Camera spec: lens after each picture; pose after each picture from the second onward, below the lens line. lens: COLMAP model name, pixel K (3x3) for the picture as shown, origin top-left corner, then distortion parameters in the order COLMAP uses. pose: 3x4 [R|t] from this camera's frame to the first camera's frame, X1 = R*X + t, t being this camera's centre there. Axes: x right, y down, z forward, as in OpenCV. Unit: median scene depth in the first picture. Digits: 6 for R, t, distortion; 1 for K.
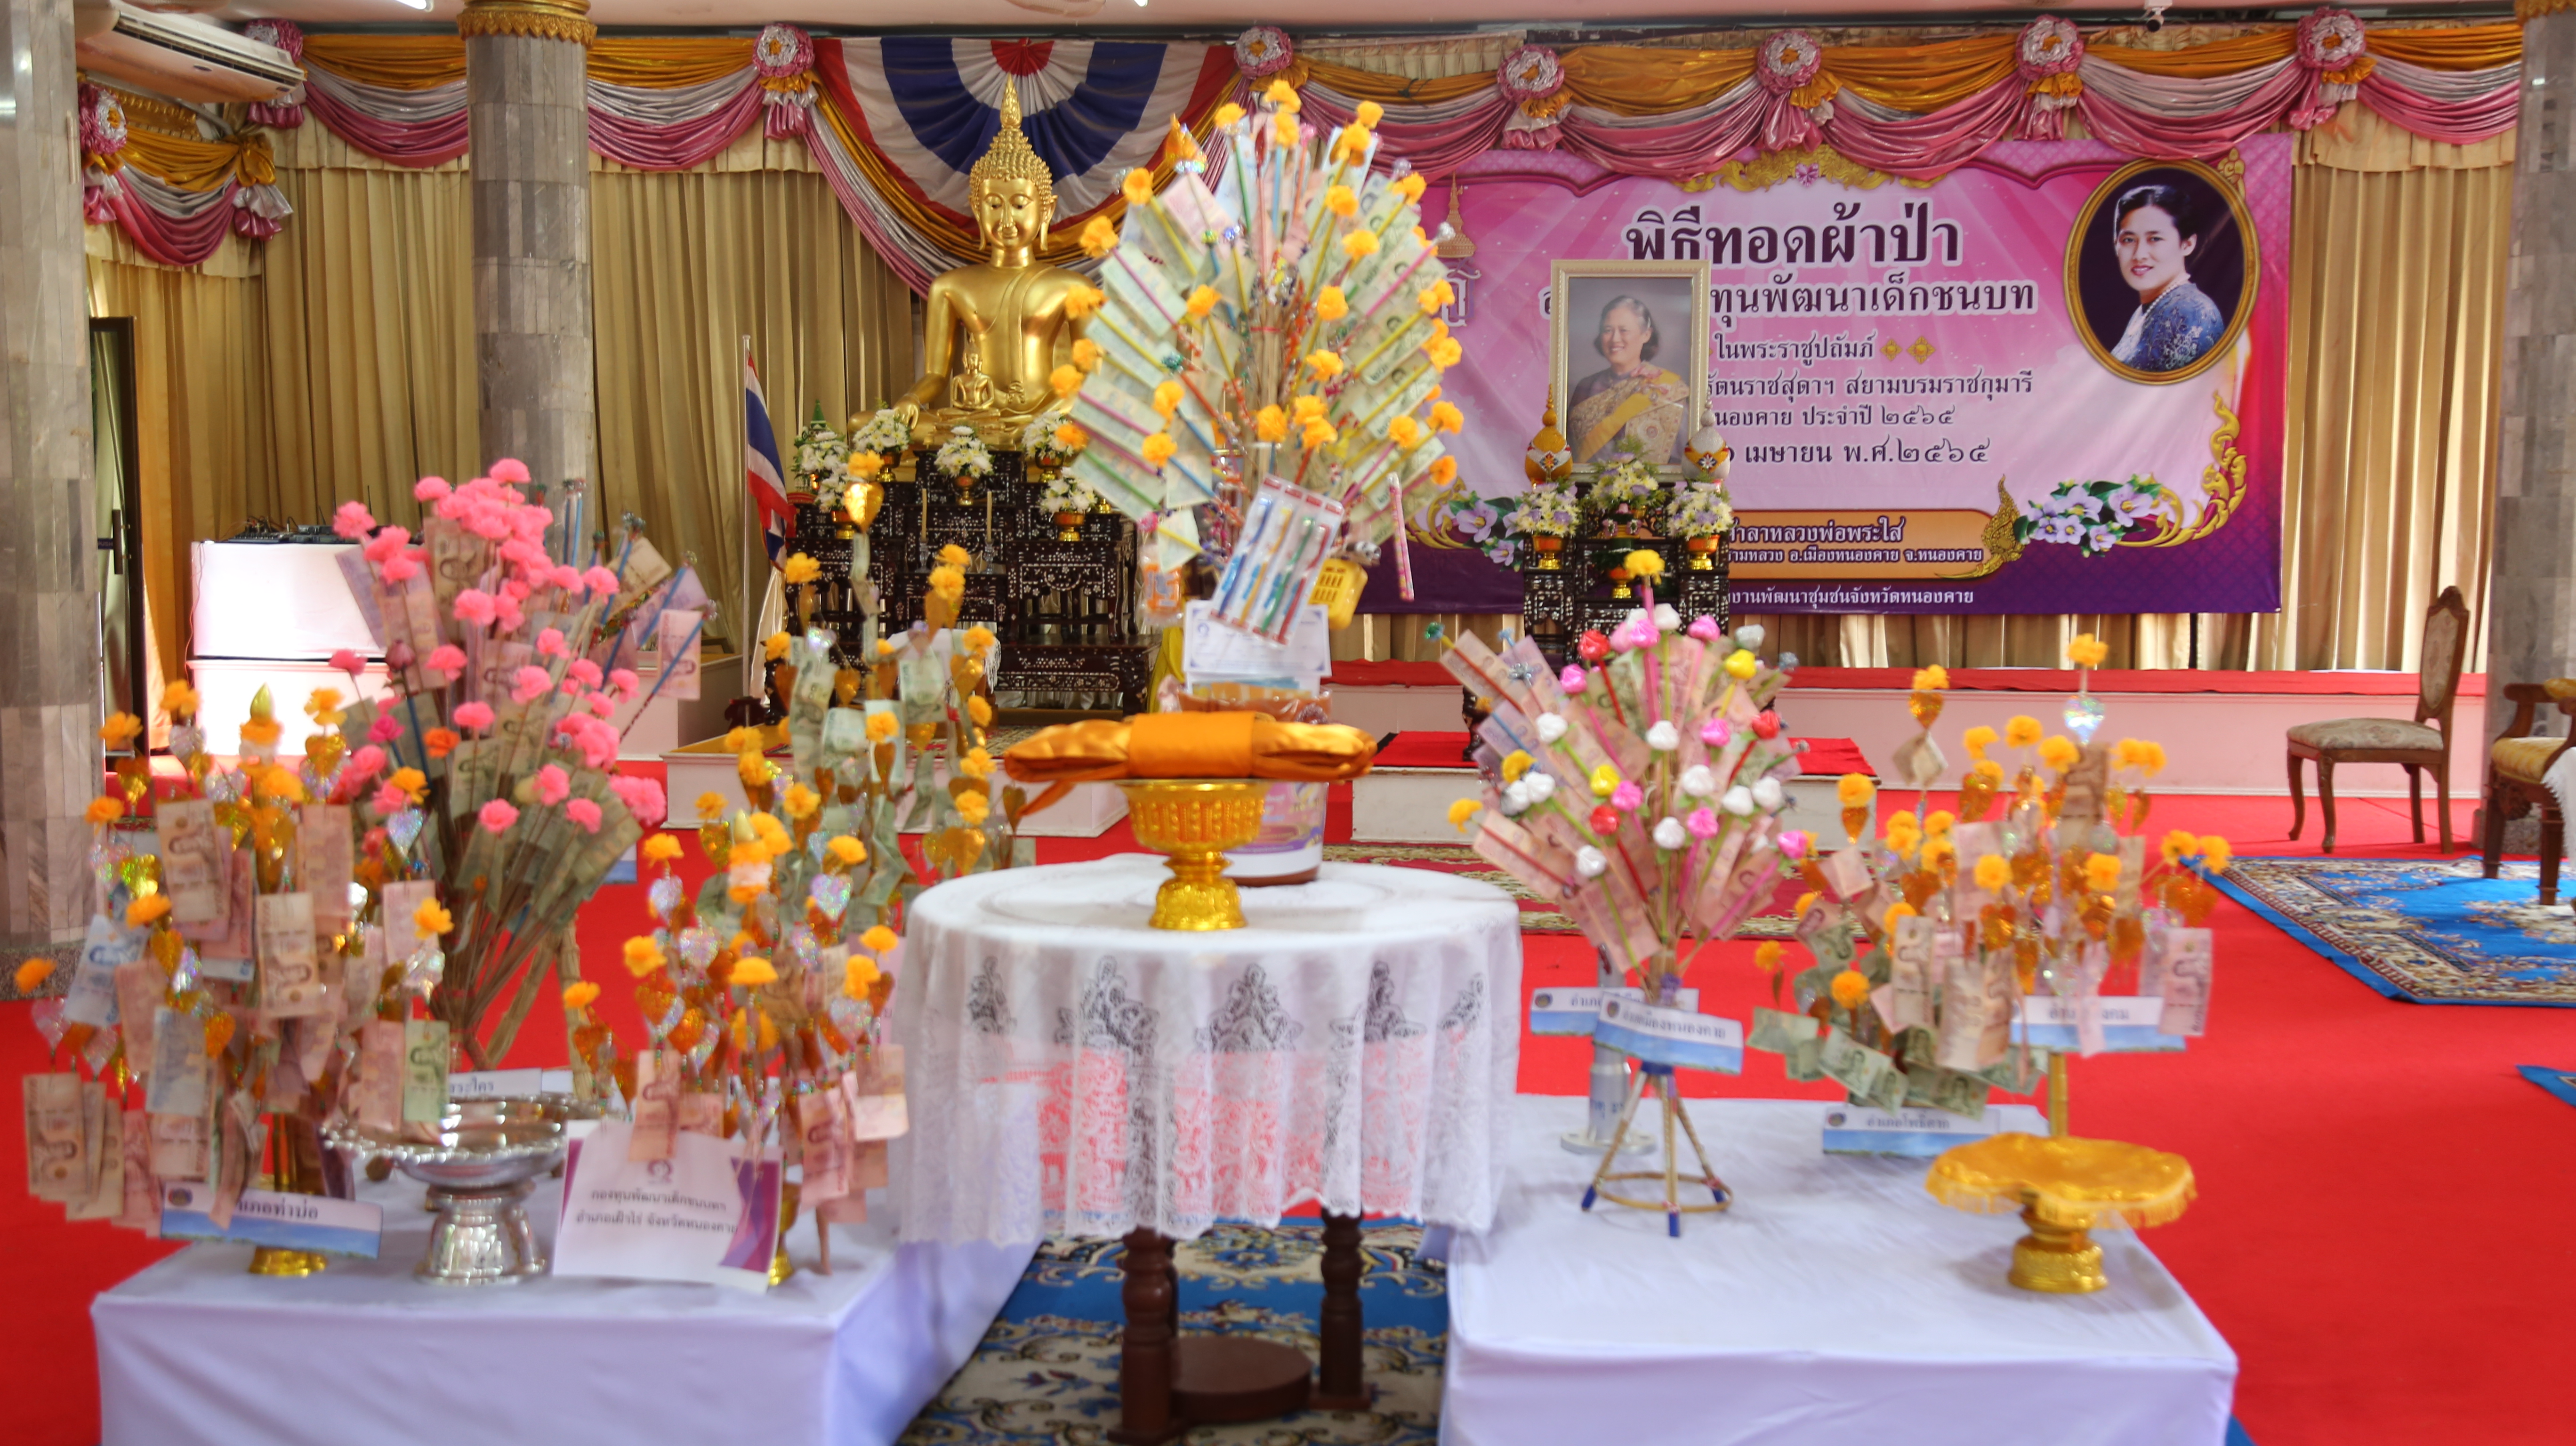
lens RADIAL K [[2827.9, 0, 1299.2], [0, 2827.9, 753.5], [0, 0, 1]] dist [0.039225, 0.117776]
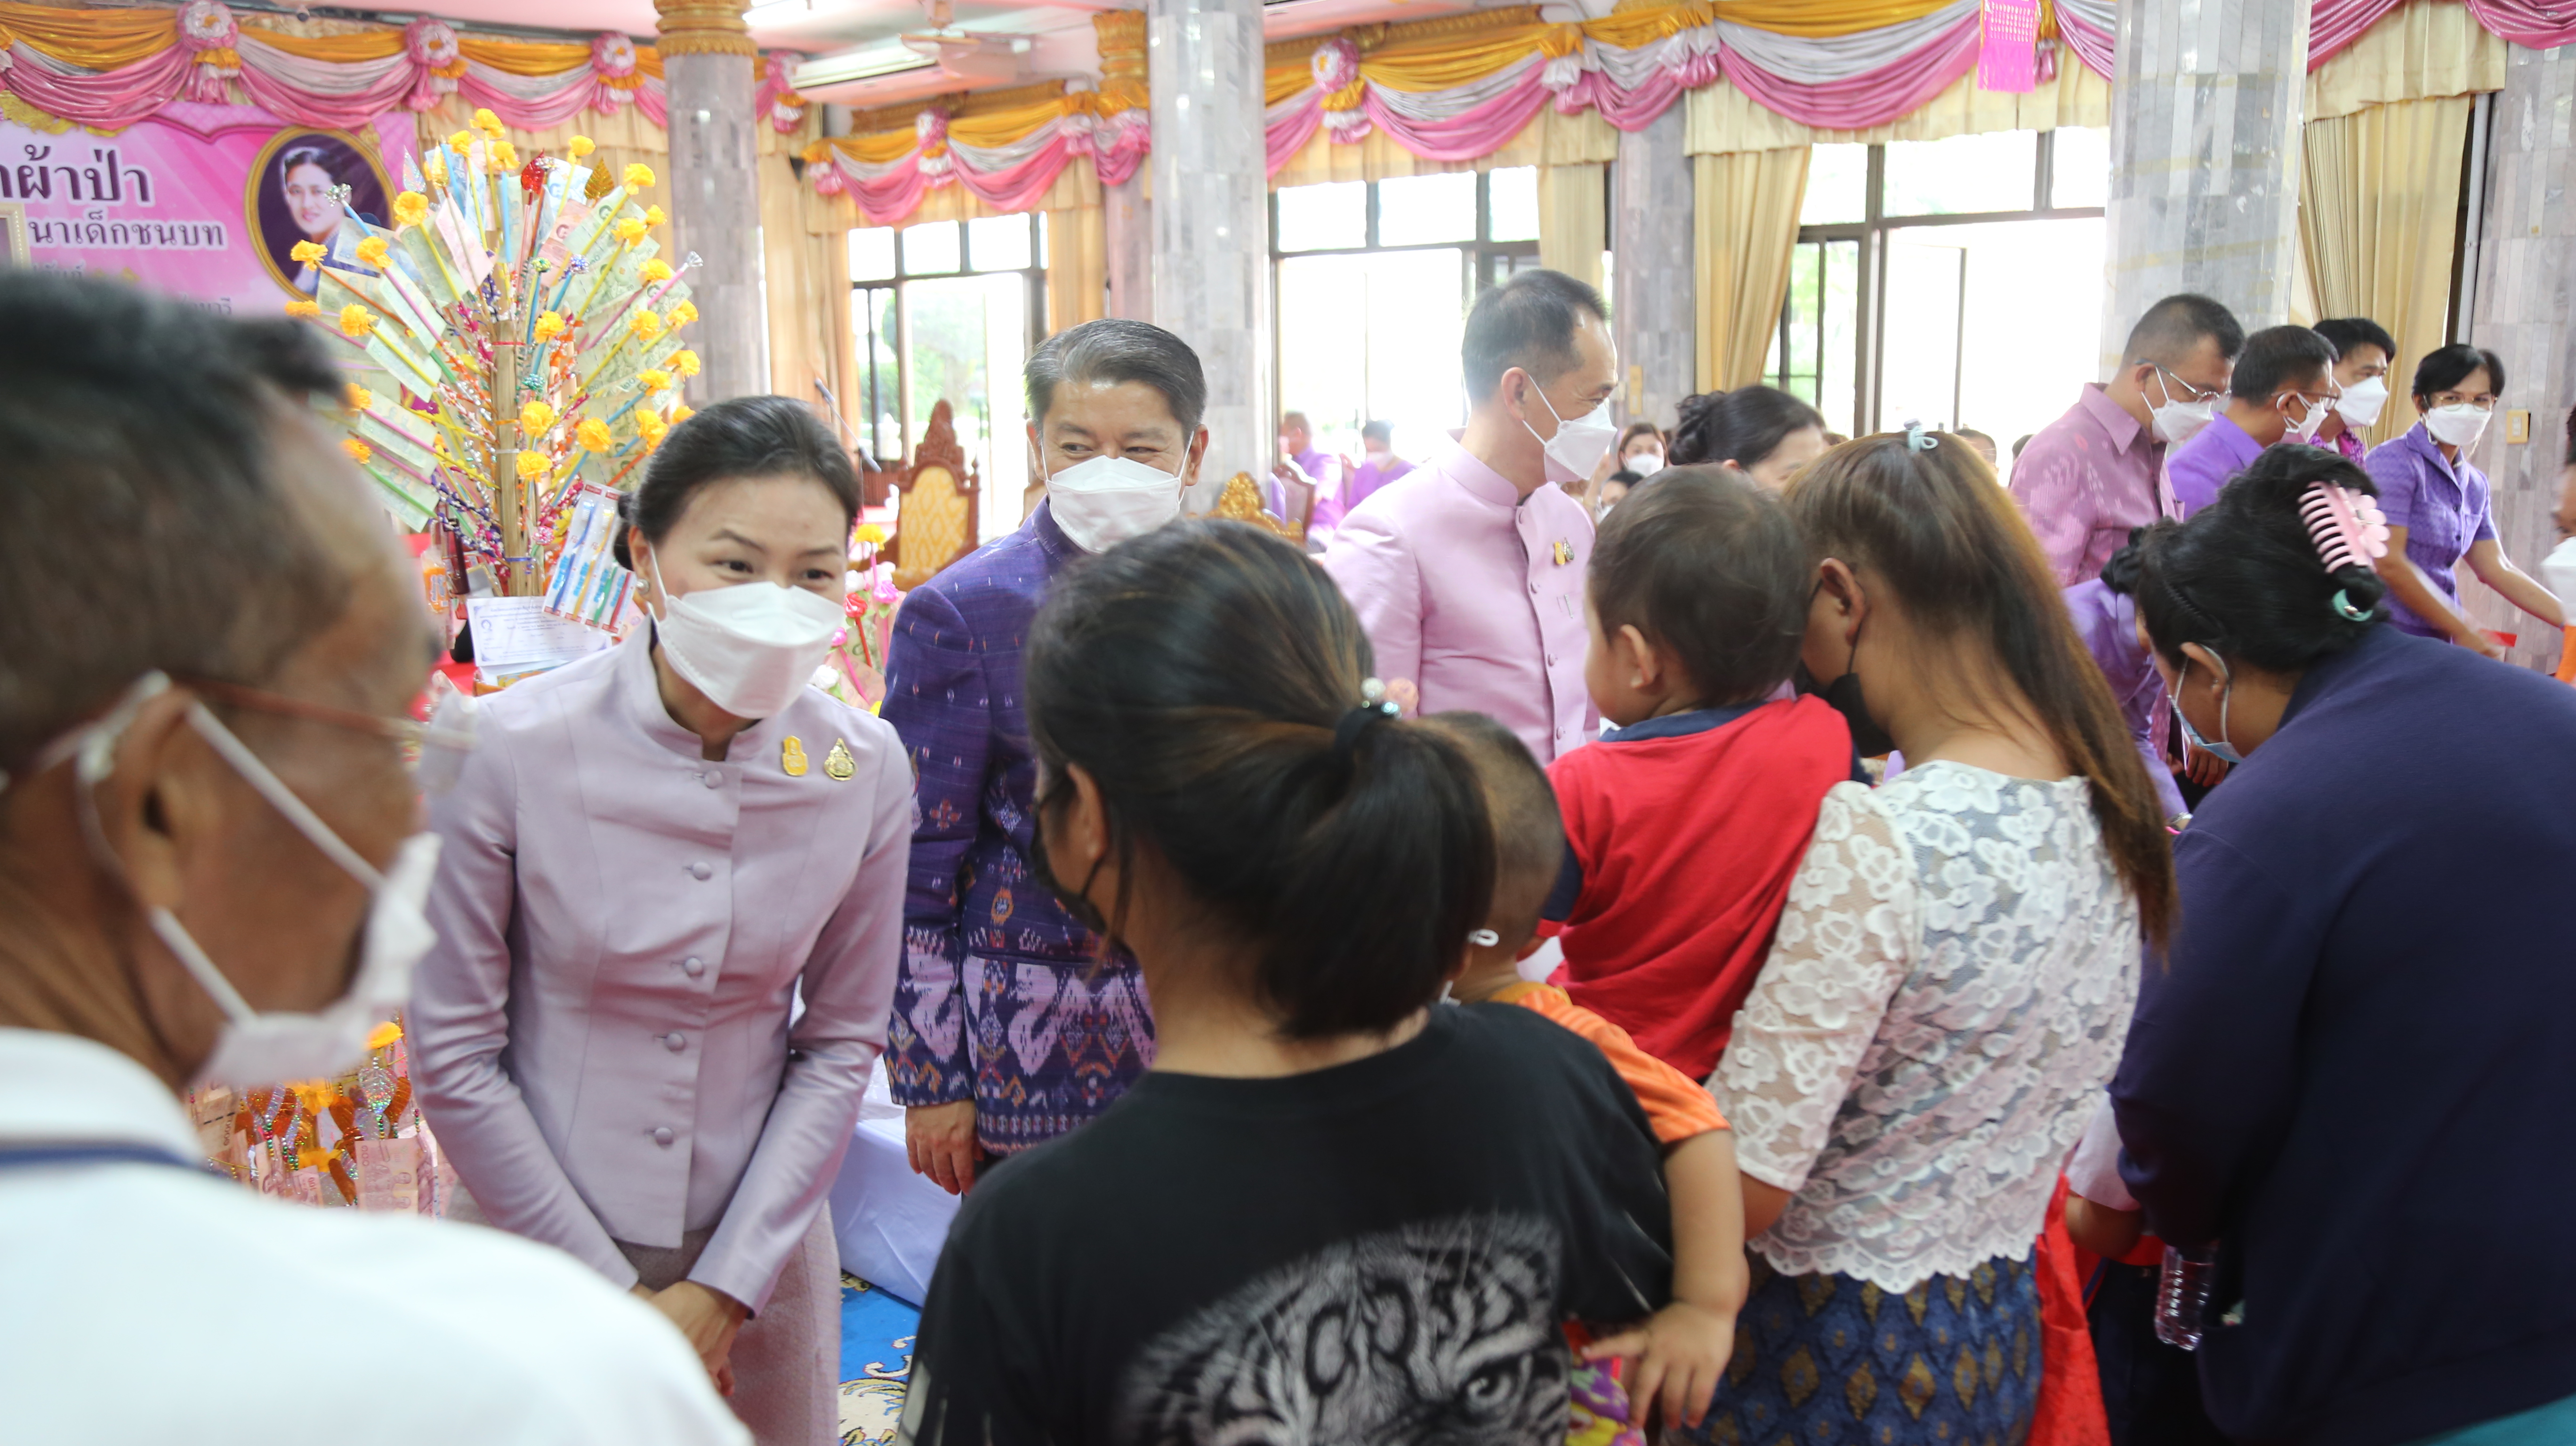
lens RADIAL K [[2102.3, 0, 1294.5], [0, 2102.3, 748.7], [0, 0, 1]] dist [-0.056144, 0.075829]
pose [[0.654655, -0.154986, 0.739869, -0.130196], [0.085932, 0.987670, 0.130859, -0.022844], [-0.751027, -0.022089, 0.659902, 0.075043]]
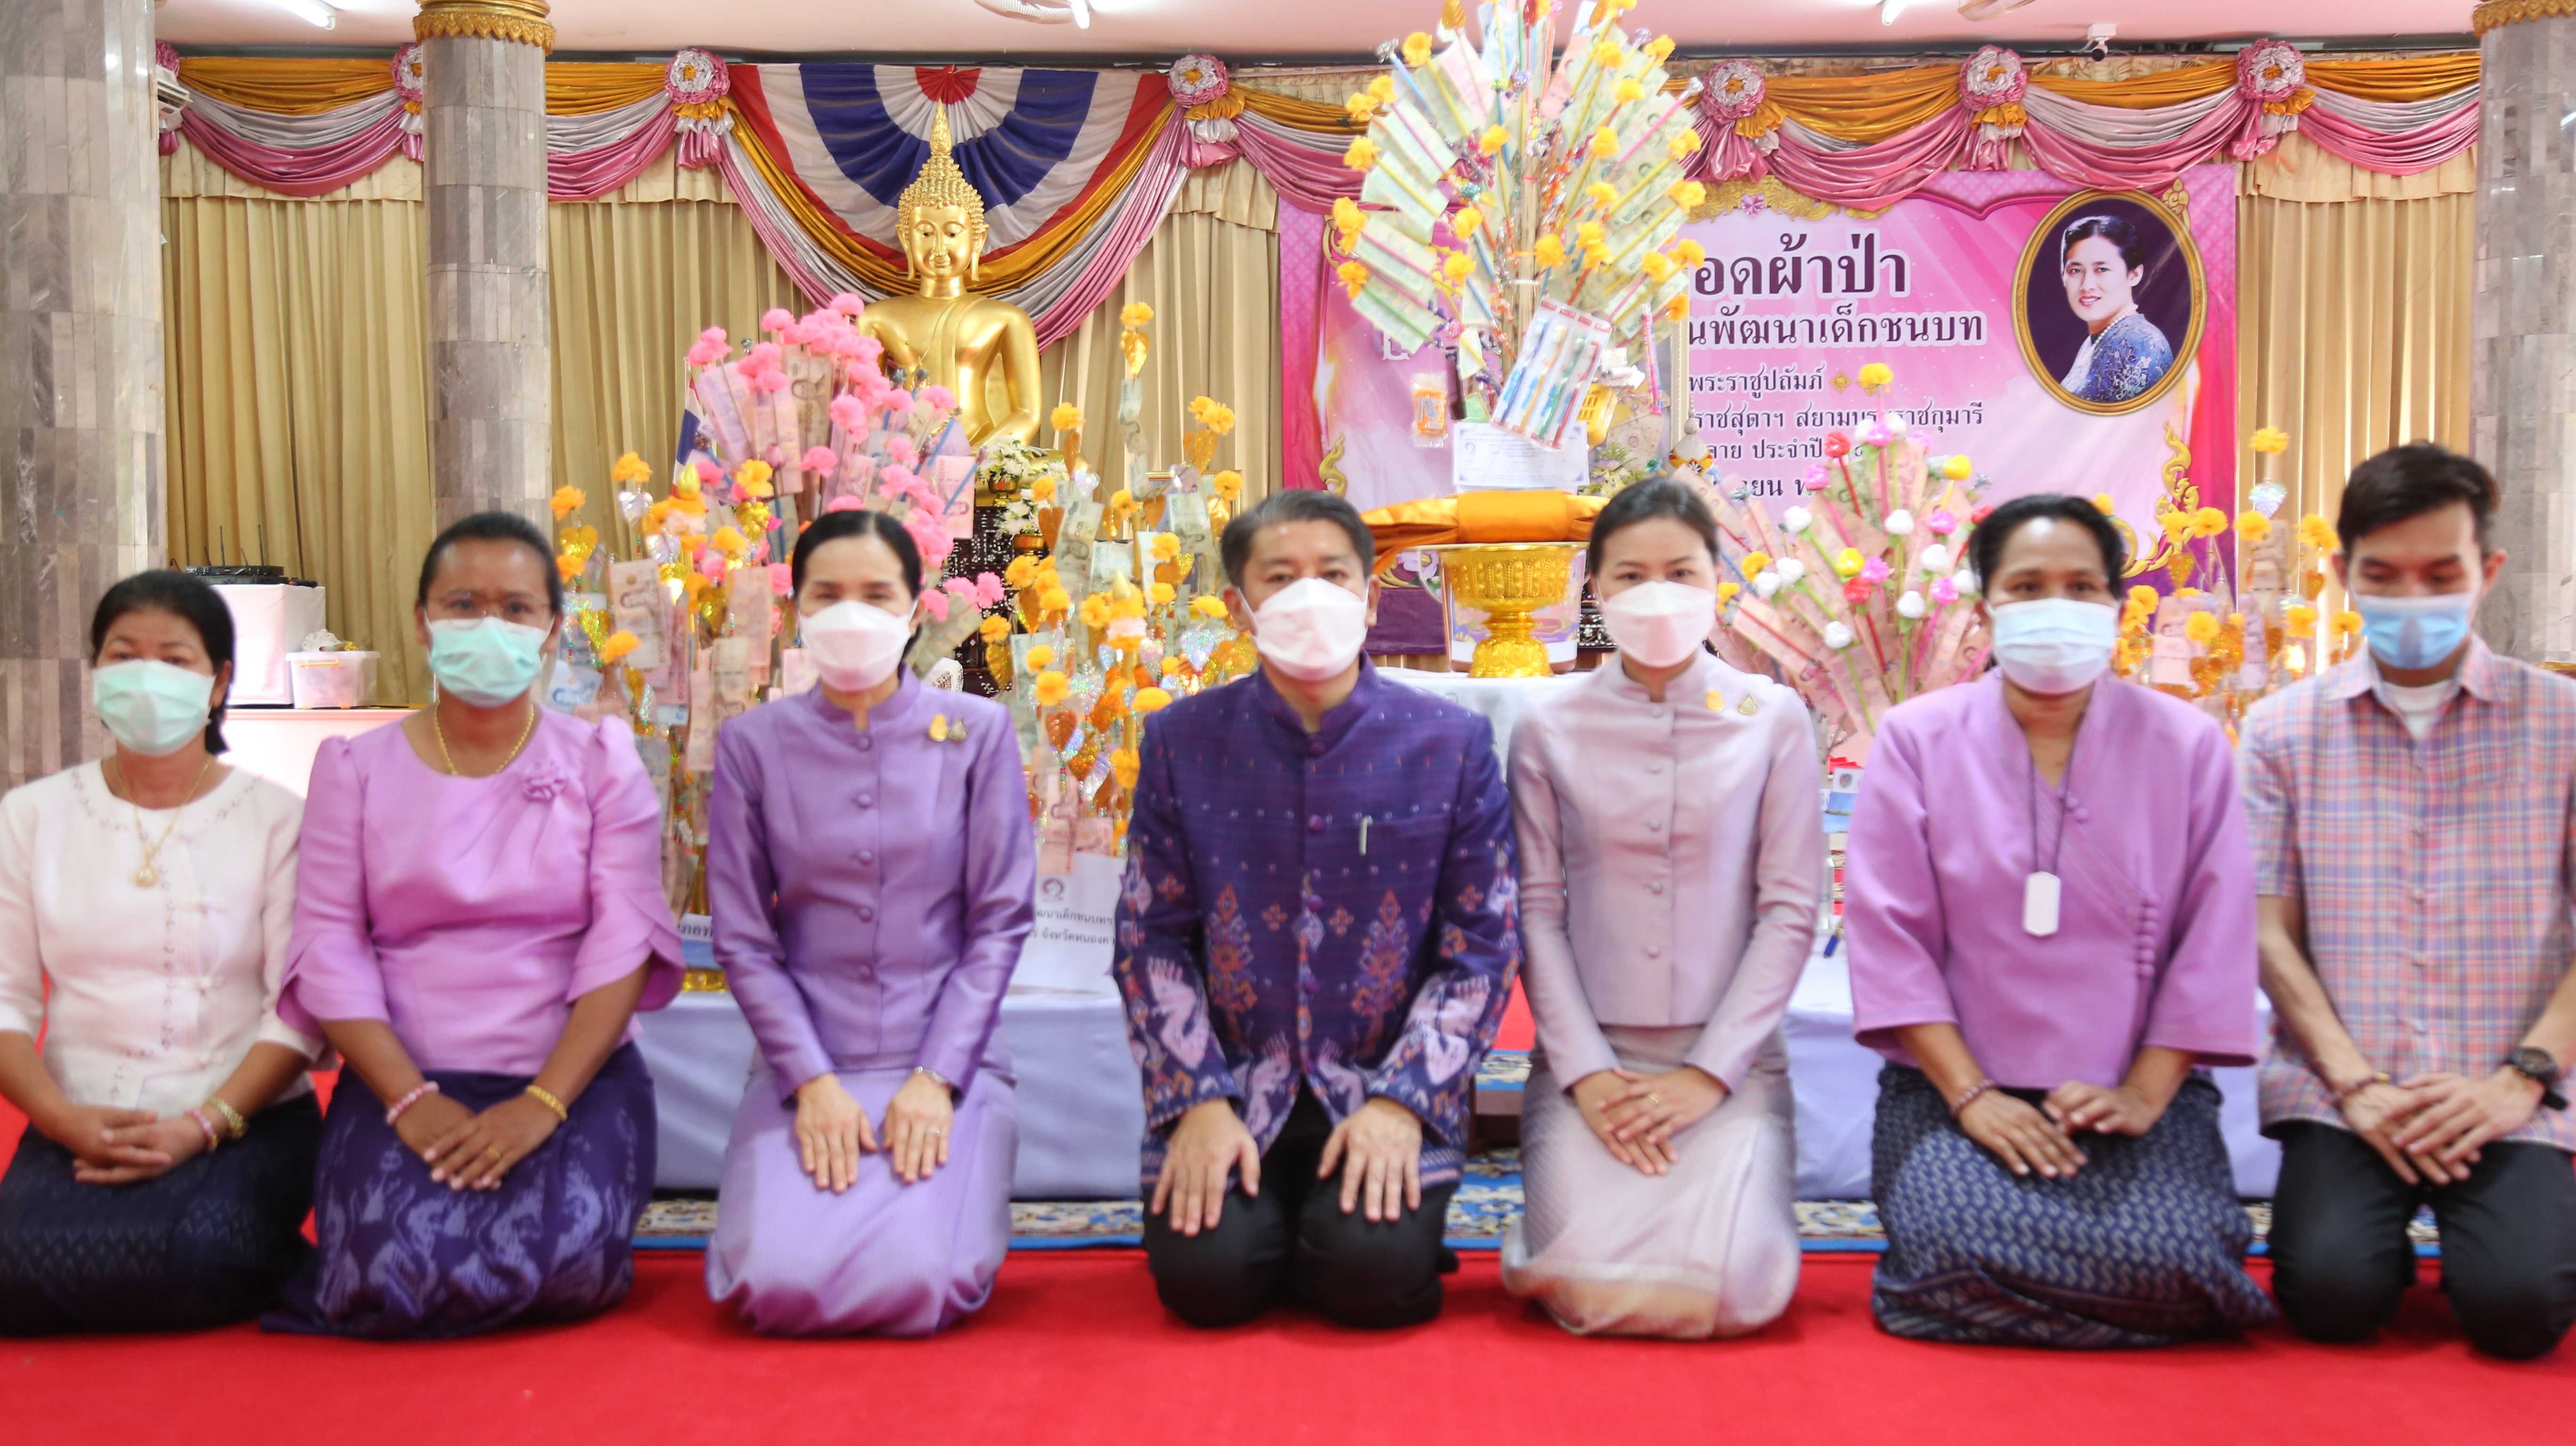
lens RADIAL K [[3126.5, 0, 1290.1], [0, 3126.5, 746.4], [0, 0, 1]] dist [0.087424, 0.089991]
pose [[0.997651, -0.009227, 0.067878, -0.057767], [0.013061, 0.998331, -0.056252, 0.043331], [-0.067245, 0.057007, 0.996107, -0.065746]]
